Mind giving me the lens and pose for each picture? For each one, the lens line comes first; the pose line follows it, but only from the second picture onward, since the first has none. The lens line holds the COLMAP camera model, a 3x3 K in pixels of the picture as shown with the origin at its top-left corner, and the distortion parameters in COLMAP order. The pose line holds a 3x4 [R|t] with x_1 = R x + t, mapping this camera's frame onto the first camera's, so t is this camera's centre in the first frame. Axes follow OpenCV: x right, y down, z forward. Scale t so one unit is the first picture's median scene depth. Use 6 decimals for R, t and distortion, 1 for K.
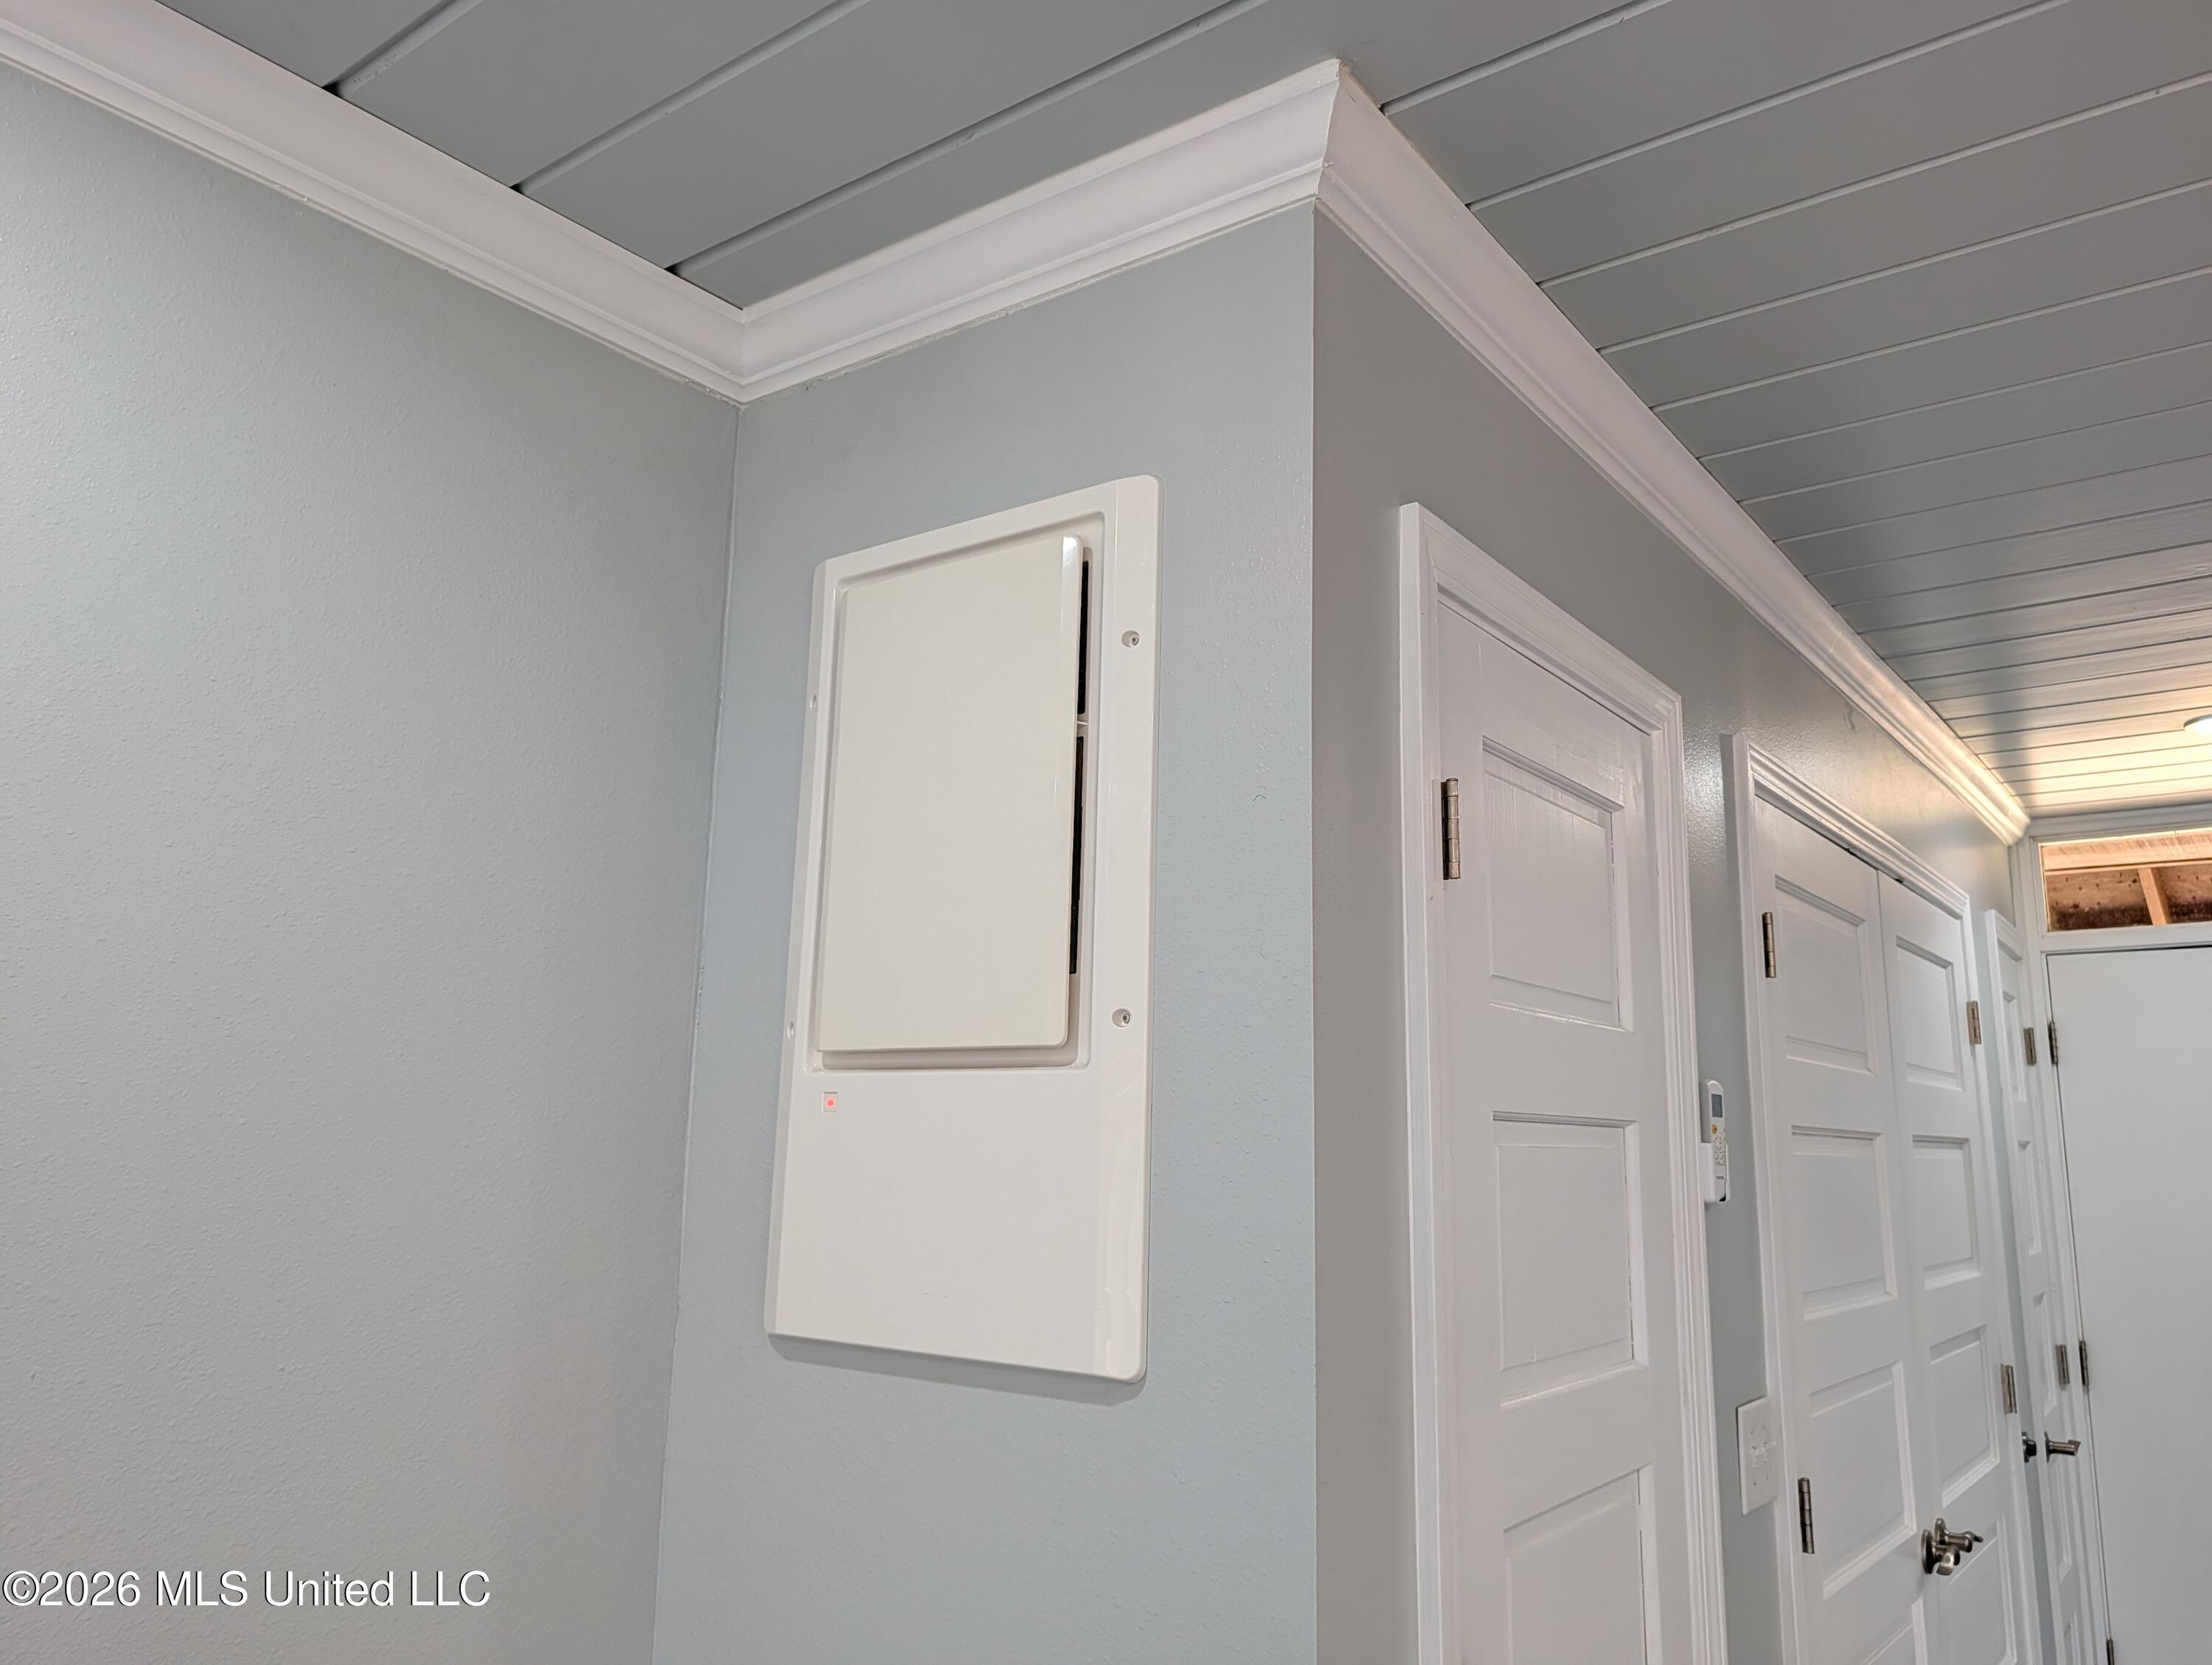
lens RADIAL K [[1615.8, 0, 1096.5], [0, 1615.8, 822.8], [0, 0, 1]] dist [0.010539, -0.000456]
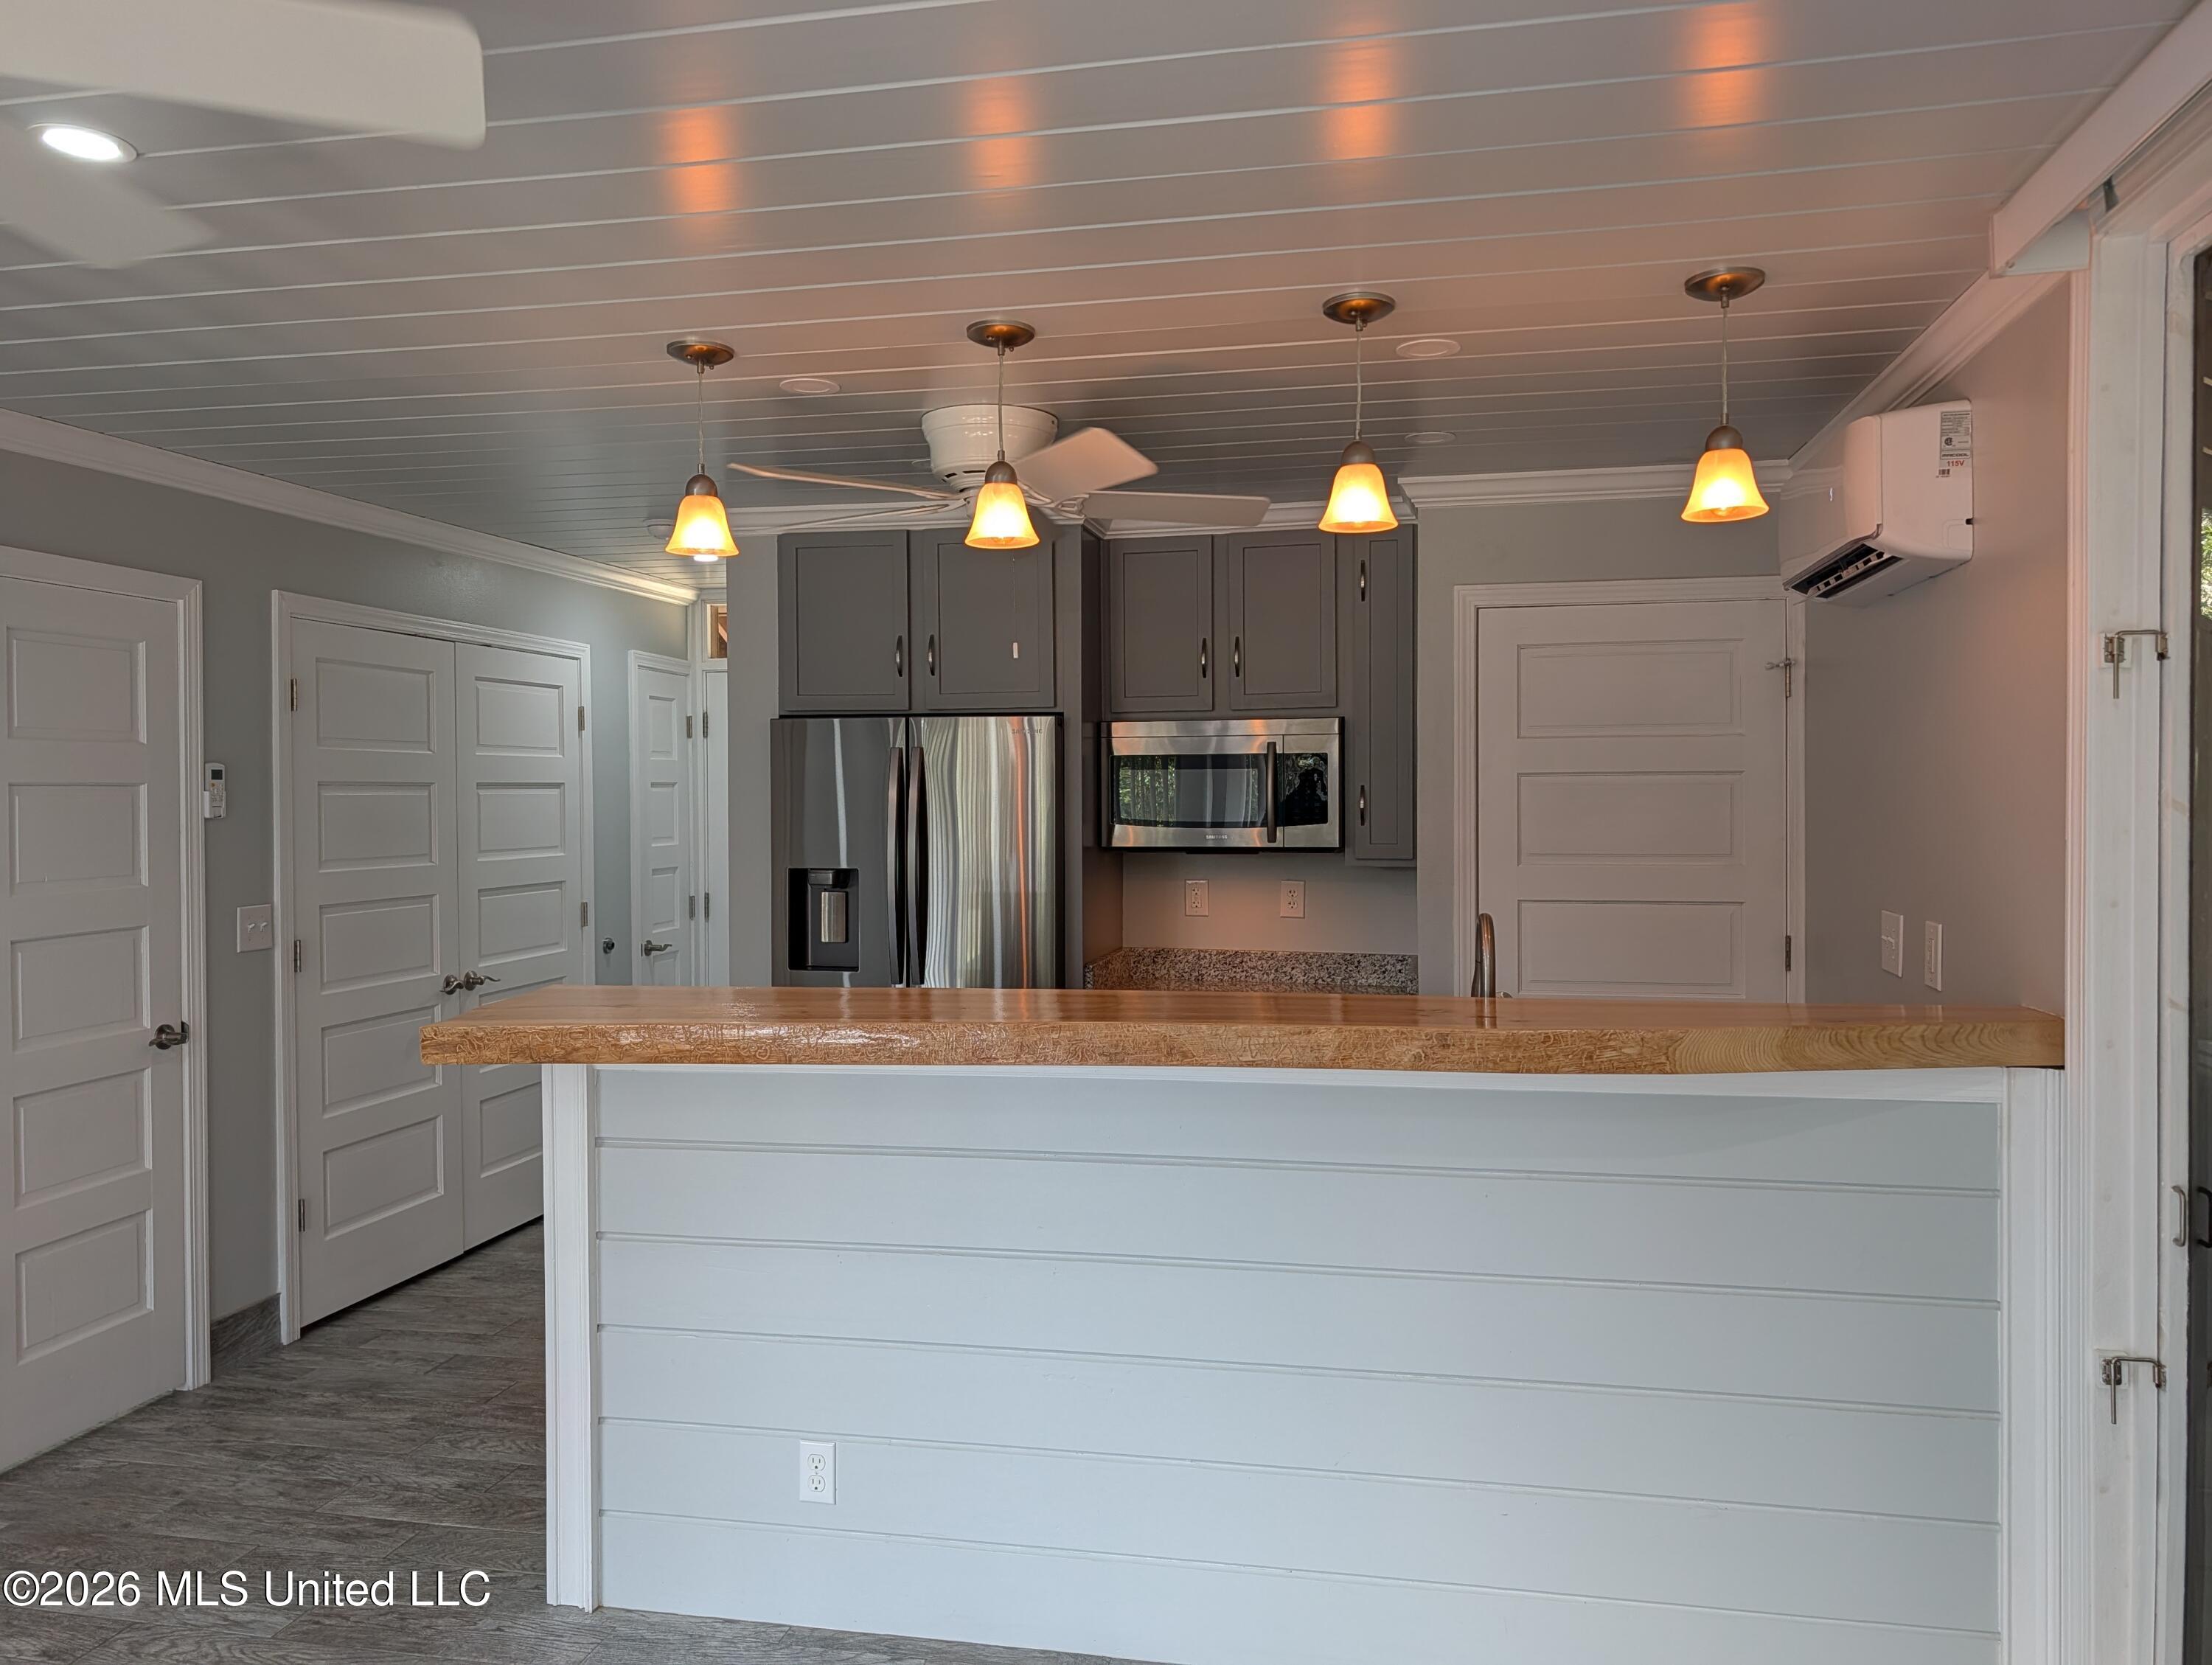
lens RADIAL K [[1587.1, 0, 1104.1], [0, 1587.1, 819.9], [0, 0, 1]] dist [0.015074, -0.007429]
pose [[0.902079, -0.032560, 0.430342, 0.384380], [-0.060959, 0.977540, 0.201743, -0.196886], [-0.427245, -0.208221, 0.879833, -1.021546]]
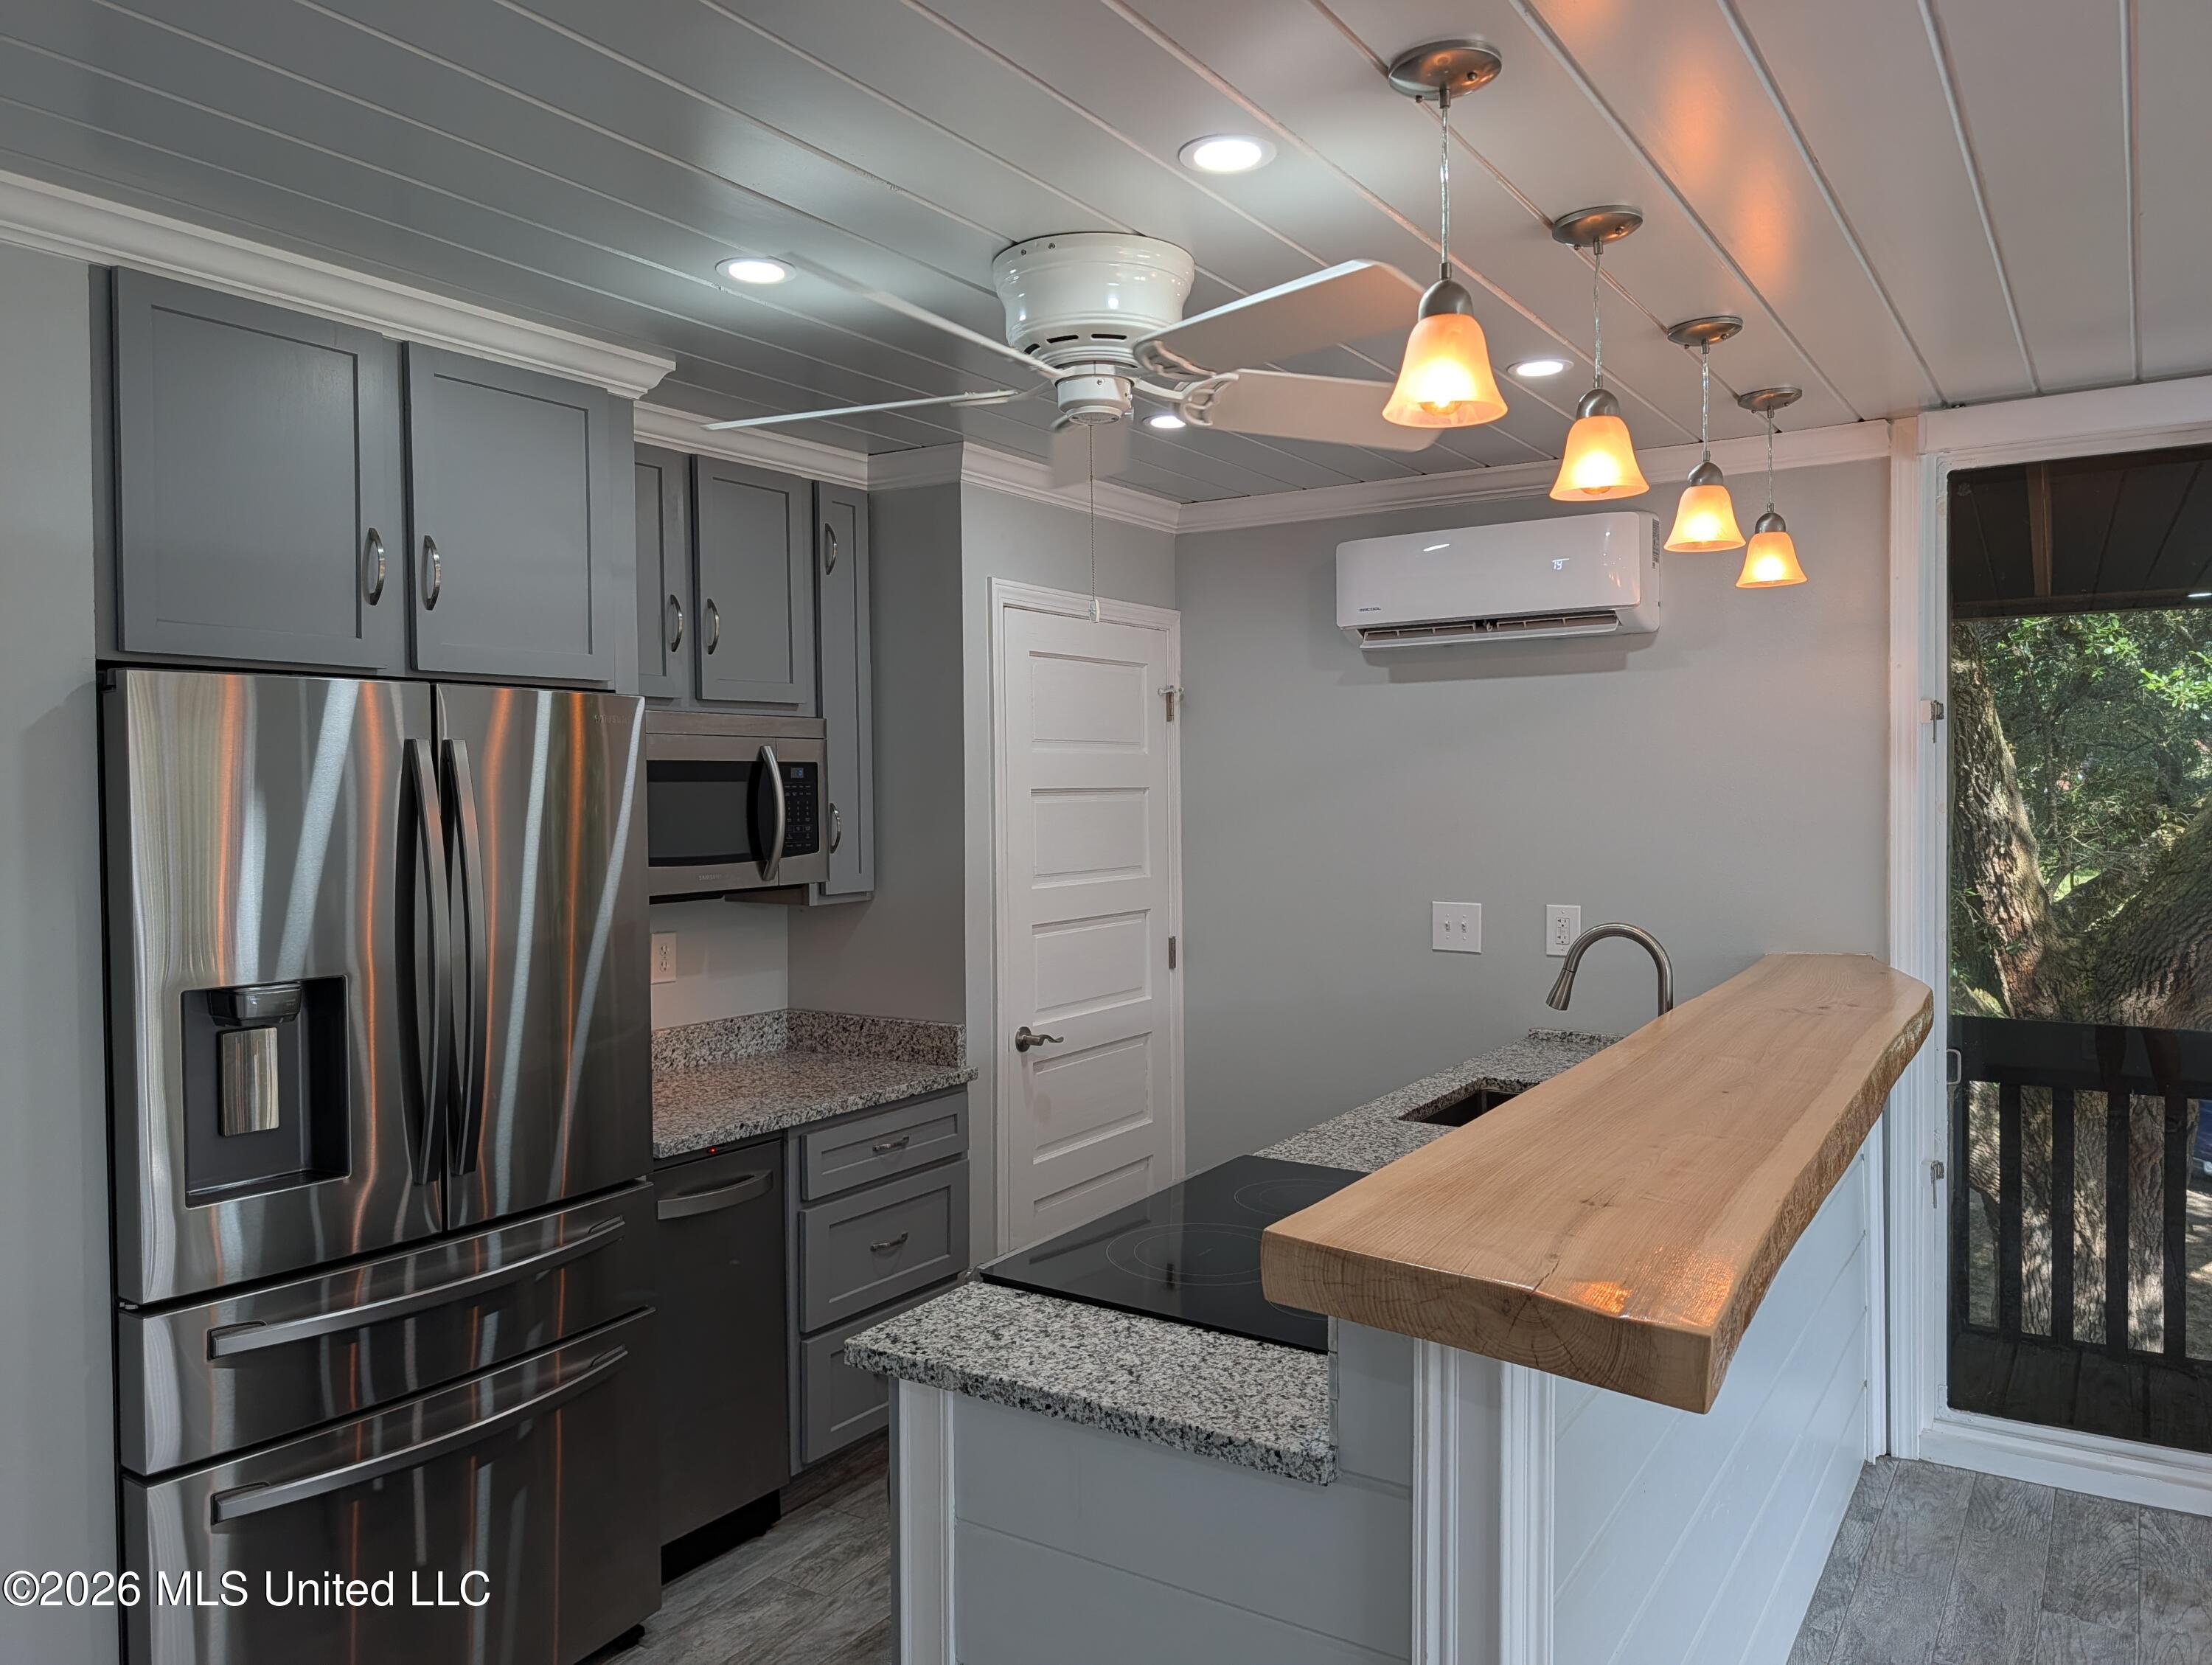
lens RADIAL K [[1594.5, 0, 1103.5], [0, 1594.5, 824.8], [0, 0, 1]] dist [0.010637, -0.004721]
pose [[-0.074586, -0.042644, 0.996302, -0.041412], [-0.185947, 0.982157, 0.028118, 0.038822], [-0.979725, -0.183163, -0.081185, 0.299416]]
